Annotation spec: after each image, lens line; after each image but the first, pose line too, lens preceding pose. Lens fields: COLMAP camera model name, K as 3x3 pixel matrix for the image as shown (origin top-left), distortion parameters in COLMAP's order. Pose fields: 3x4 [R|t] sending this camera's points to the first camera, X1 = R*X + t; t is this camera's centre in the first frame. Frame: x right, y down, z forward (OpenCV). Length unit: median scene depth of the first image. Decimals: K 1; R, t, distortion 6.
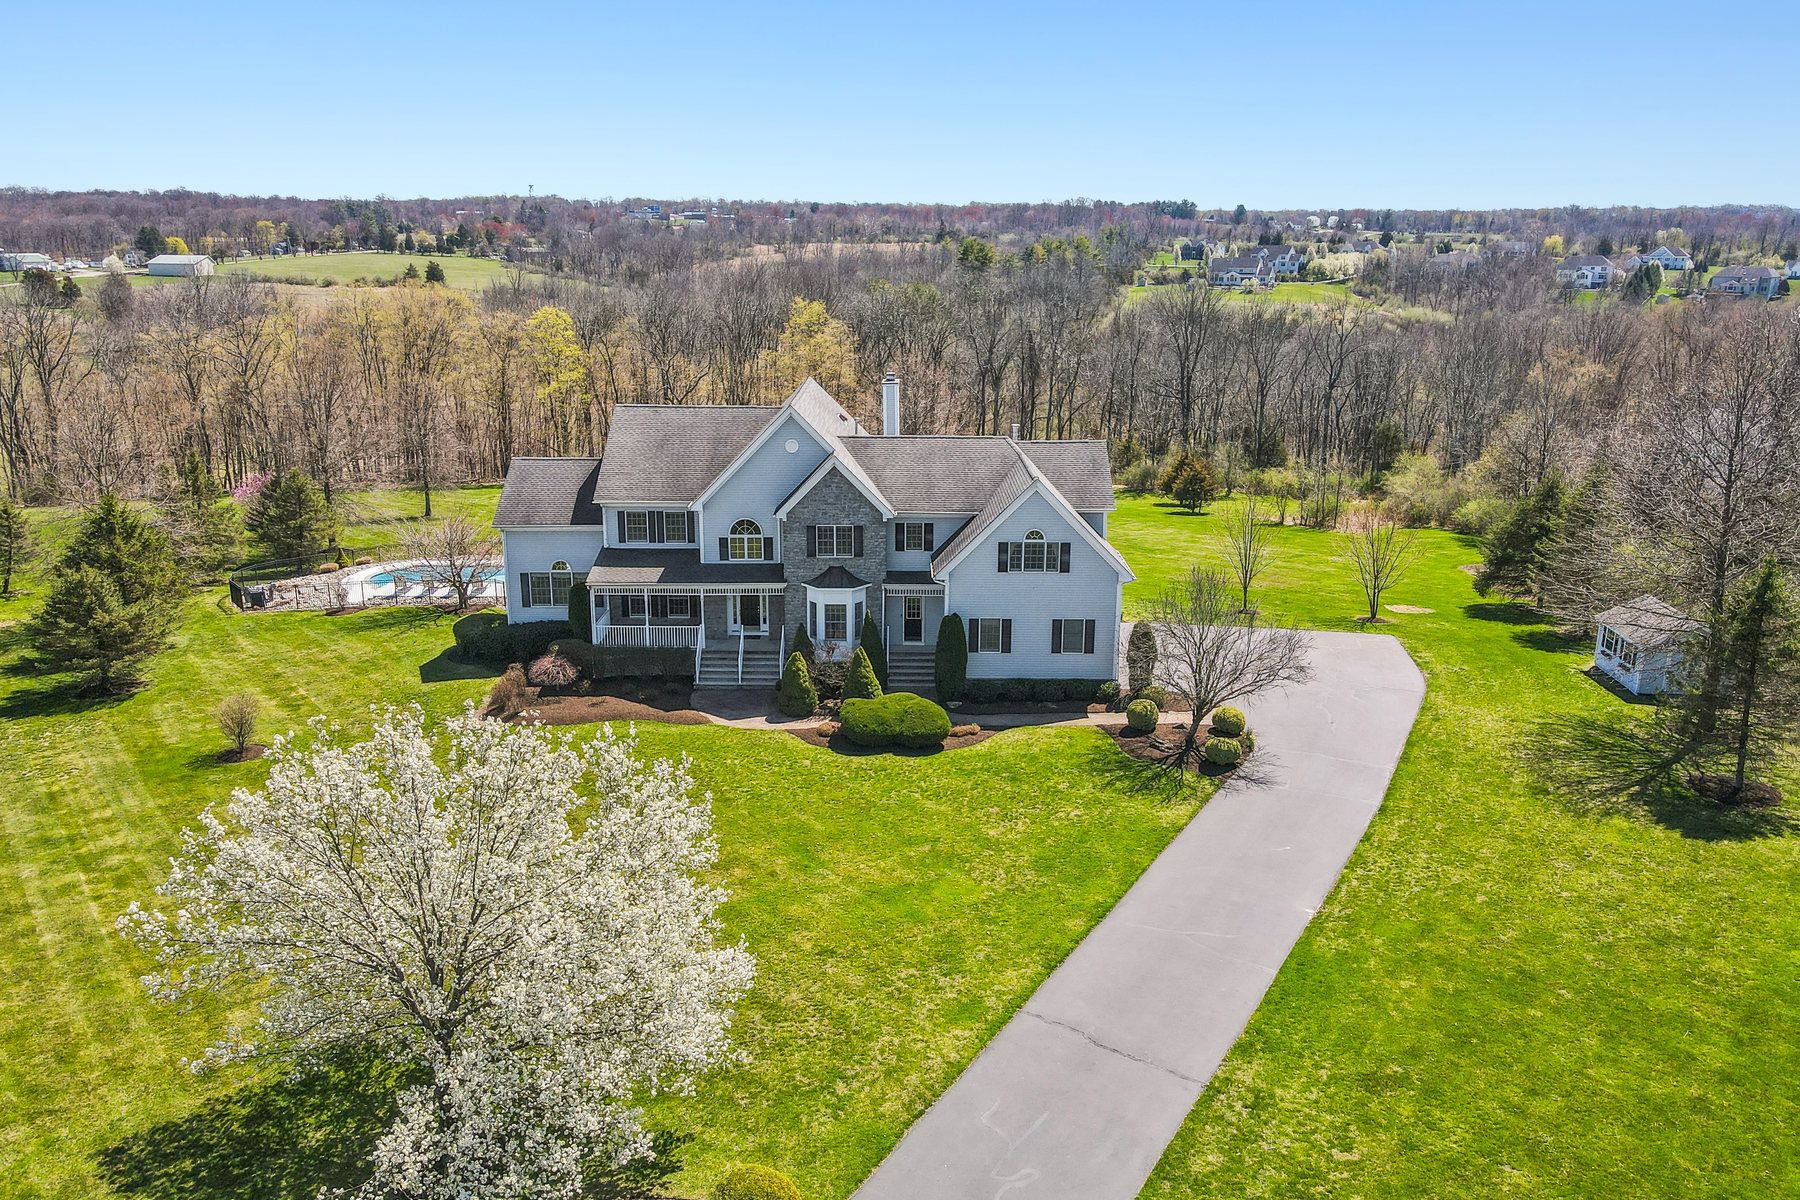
lens RADIAL K [[1333.6, 0, 894.6], [0, 1333.6, 574.1], [0, 0, 1]] dist [0.005512, 0.003069]
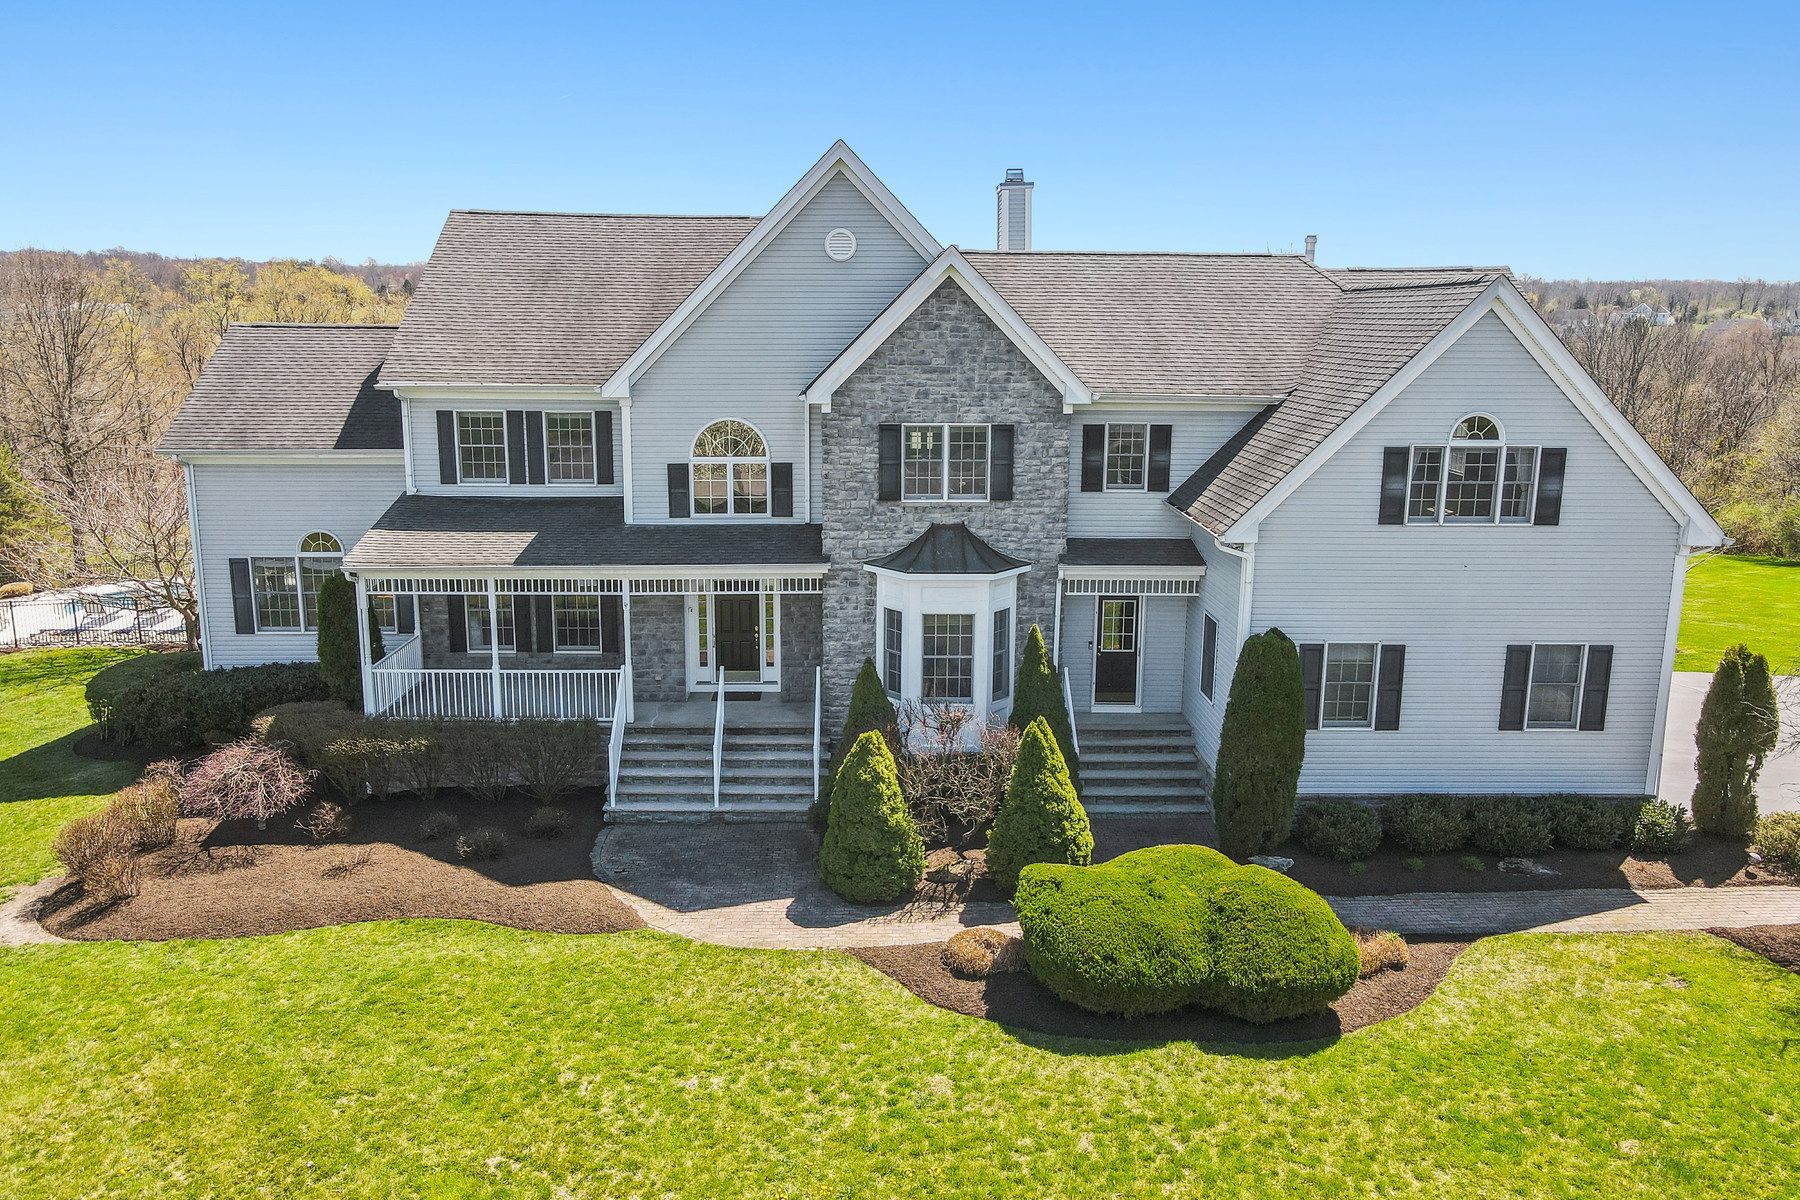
lens RADIAL K [[1333.6, 0, 894.6], [0, 1333.6, 574.1], [0, 0, 1]] dist [0.005512, 0.003069]
pose [[0.999422, -0.001459, 0.033969, -0.075037], [0.003241, 0.998618, -0.052461, 0.031900], [-0.033845, 0.052540, 0.998045, 0.584914]]
